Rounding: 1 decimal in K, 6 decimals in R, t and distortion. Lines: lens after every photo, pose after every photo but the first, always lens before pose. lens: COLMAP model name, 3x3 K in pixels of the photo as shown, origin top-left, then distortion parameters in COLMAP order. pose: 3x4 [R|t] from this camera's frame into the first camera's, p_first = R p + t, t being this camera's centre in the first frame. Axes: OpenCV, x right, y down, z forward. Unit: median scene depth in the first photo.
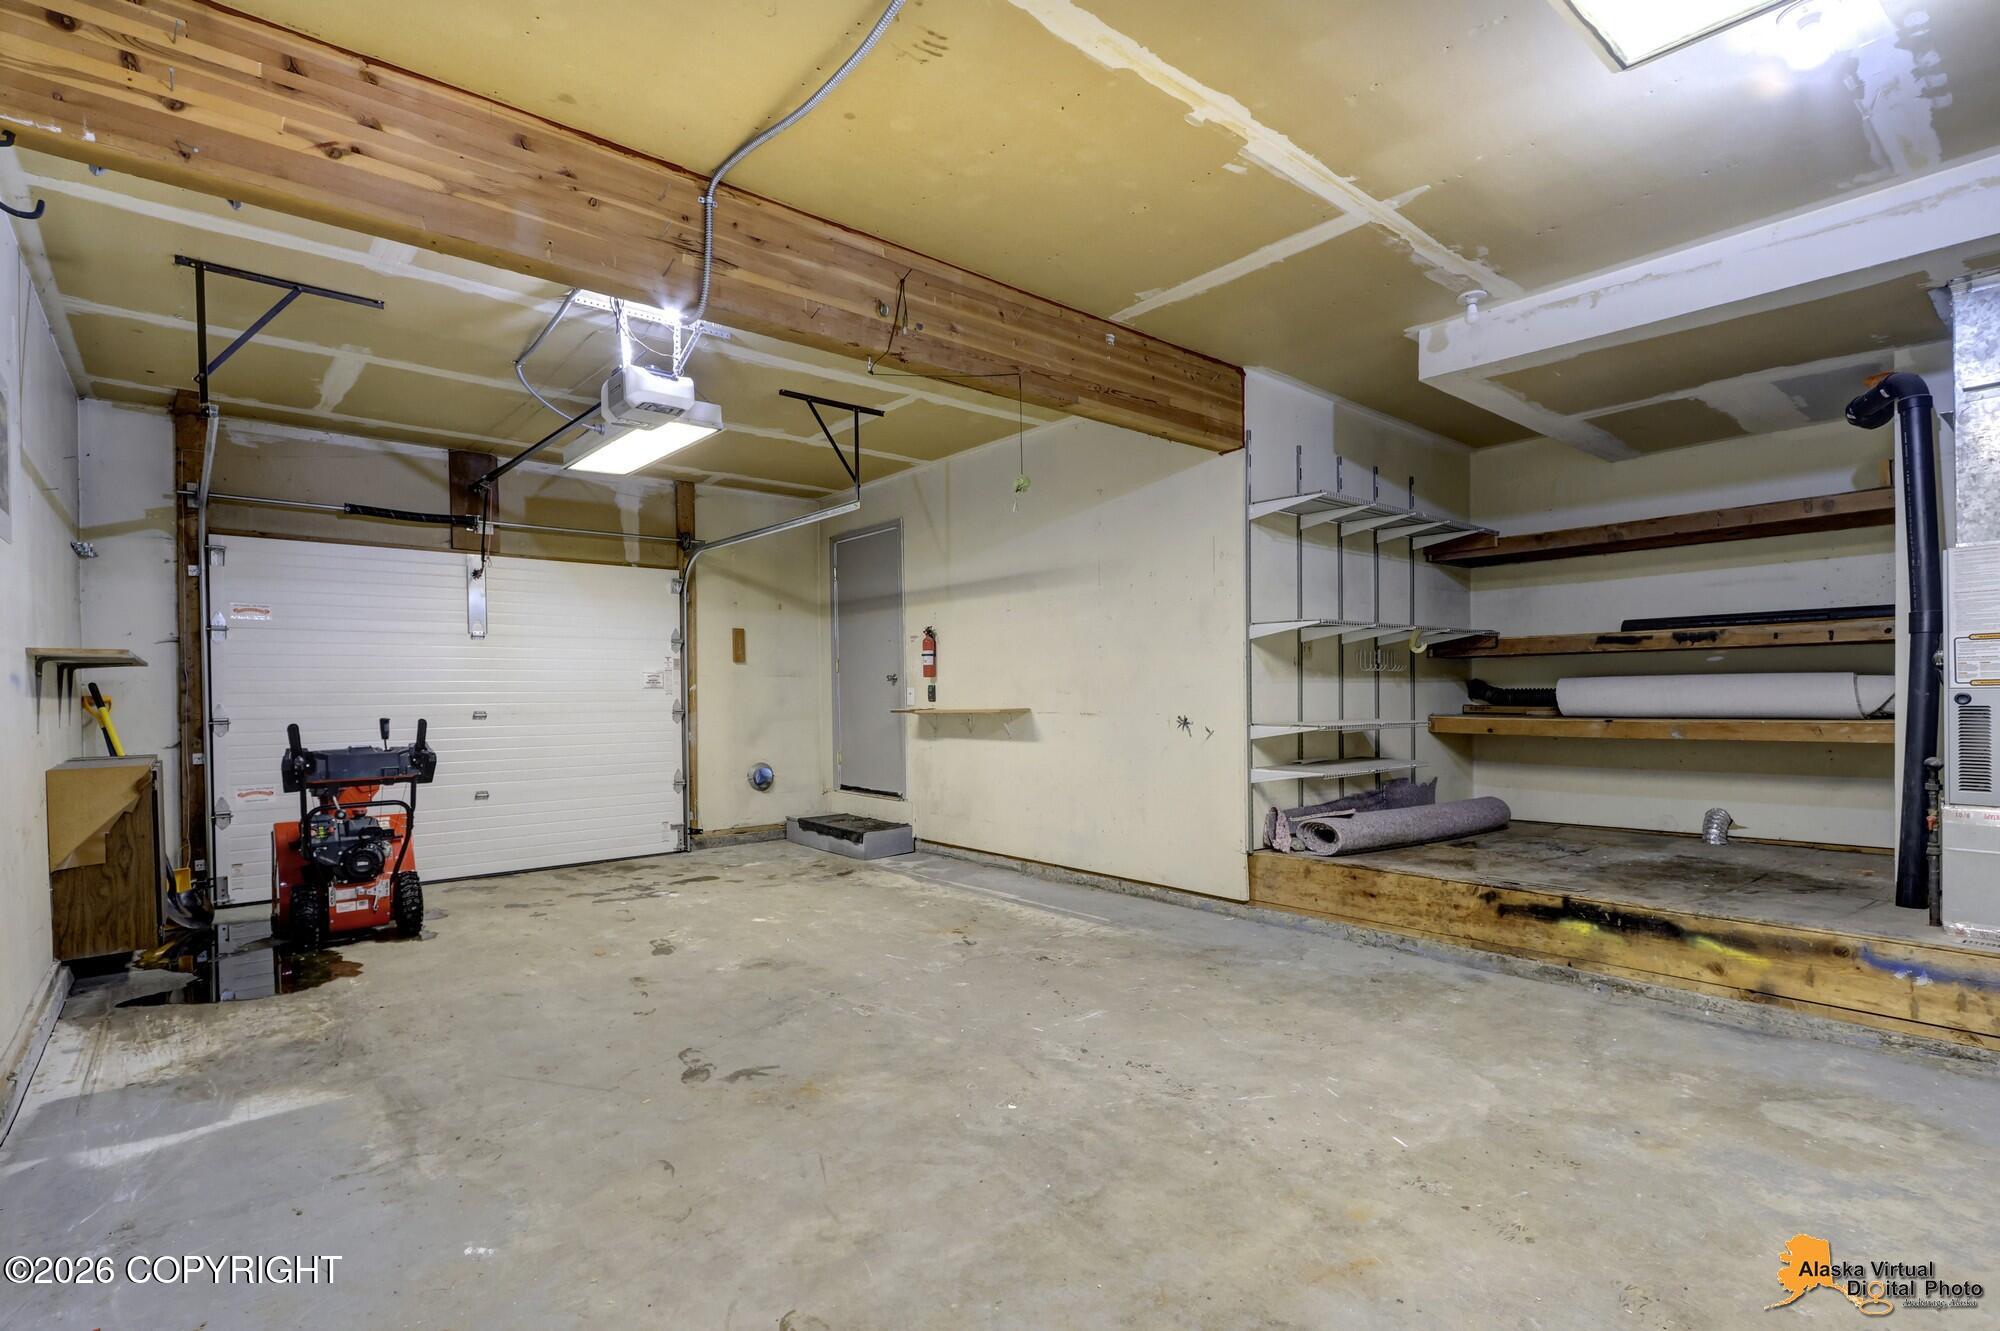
lens RADIAL K [[938.8, 0, 1032.3], [0, 938.8, 707.9], [0, 0, 1]] dist [0.002306, 0.000009]
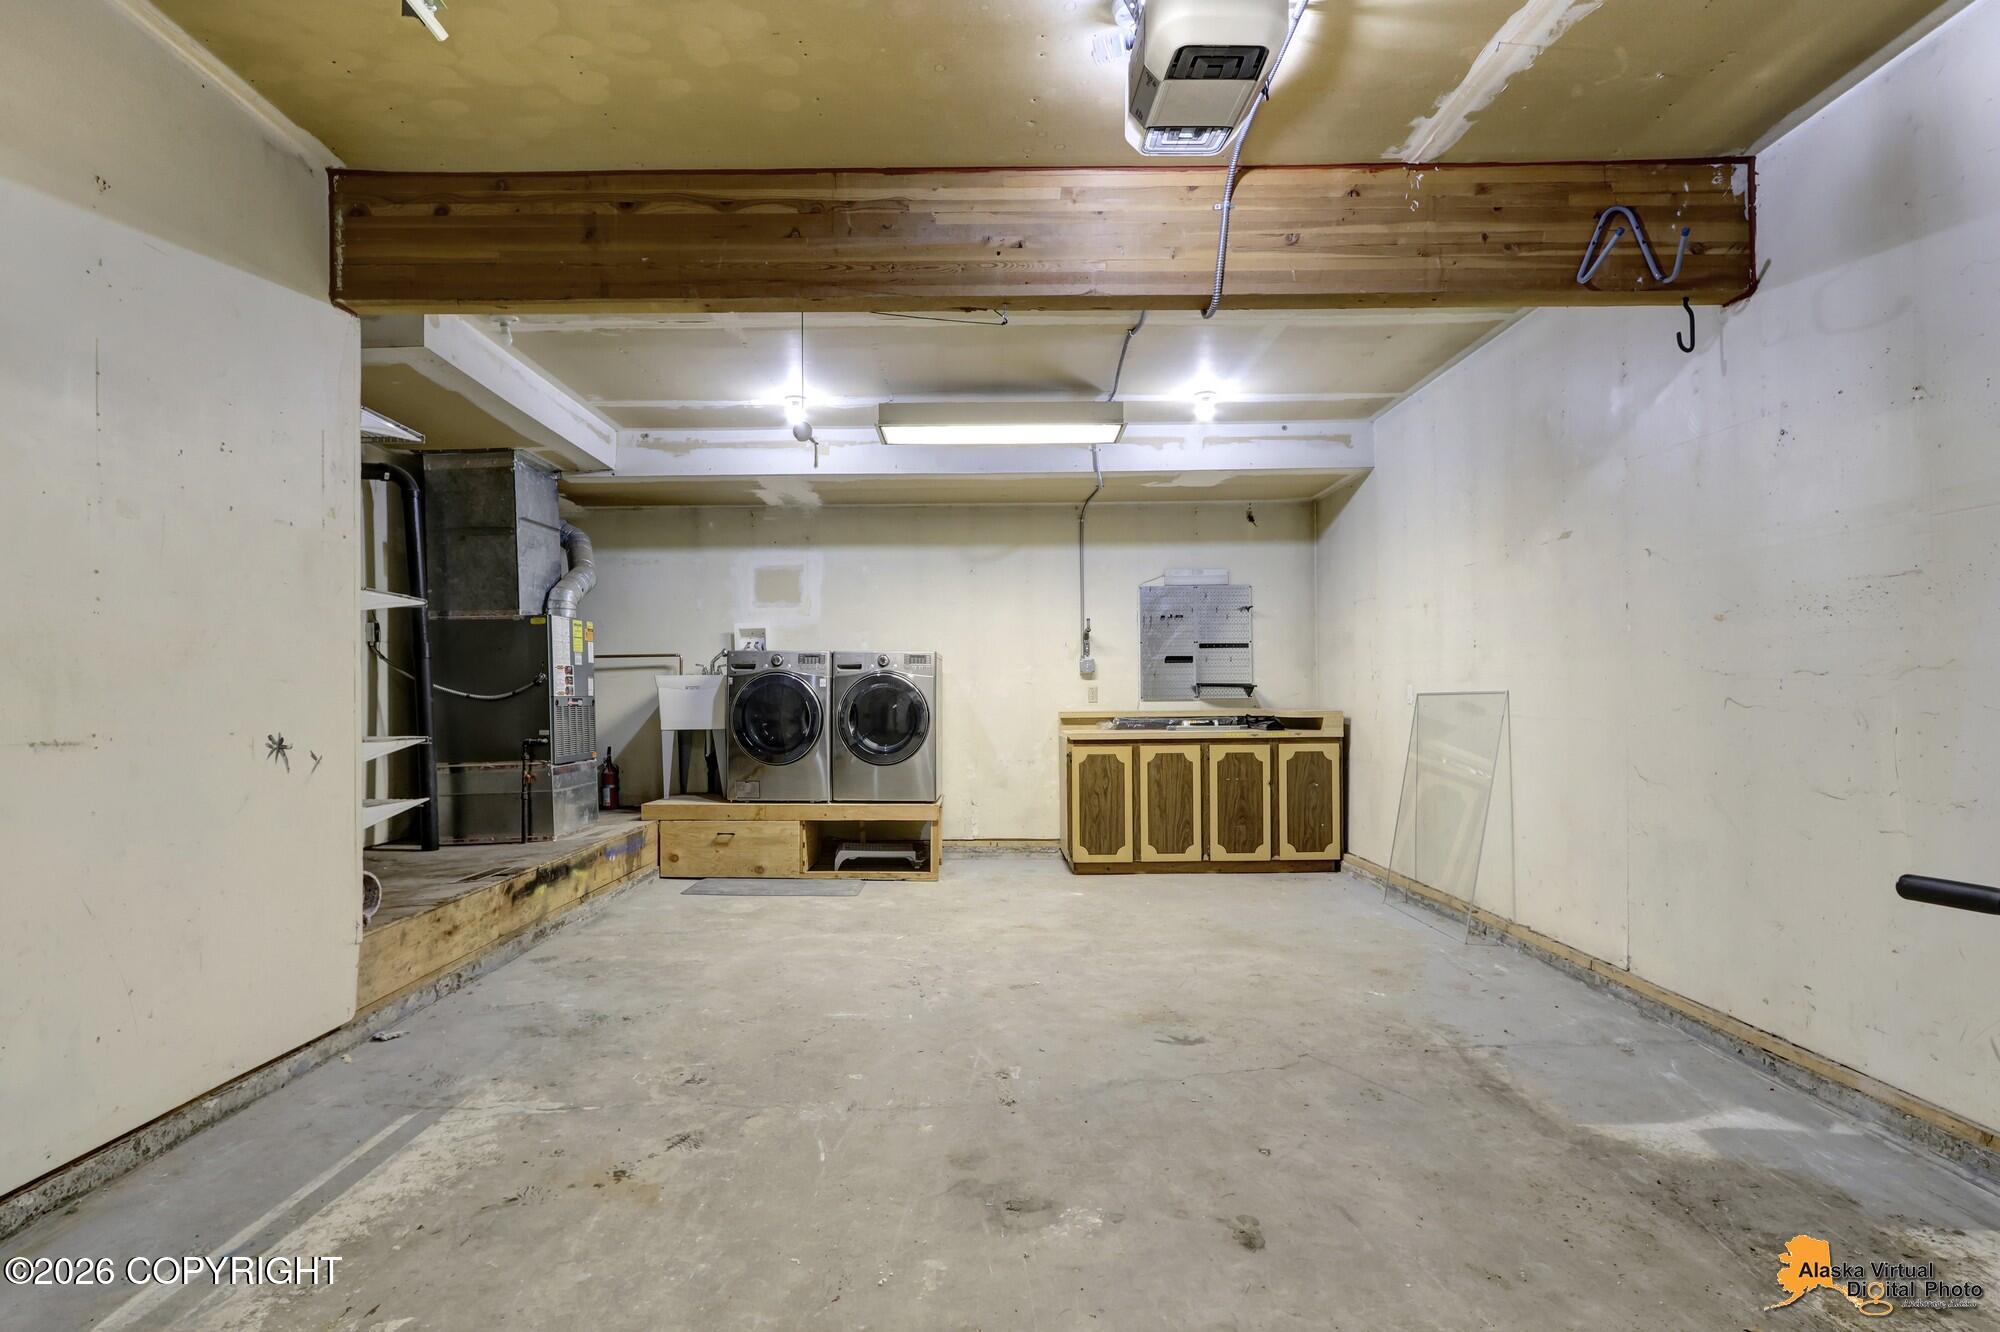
lens RADIAL K [[938.8, 0, 1005.2], [0, 938.8, 677.6], [0, 0, 1]] dist [0.002306, 0.000009]
pose [[-0.736908, 0.024645, 0.675544, -0.727815], [0.018199, 0.999696, -0.016618, -0.010886], [-0.675748, 0.000048, -0.737132, 1.581846]]
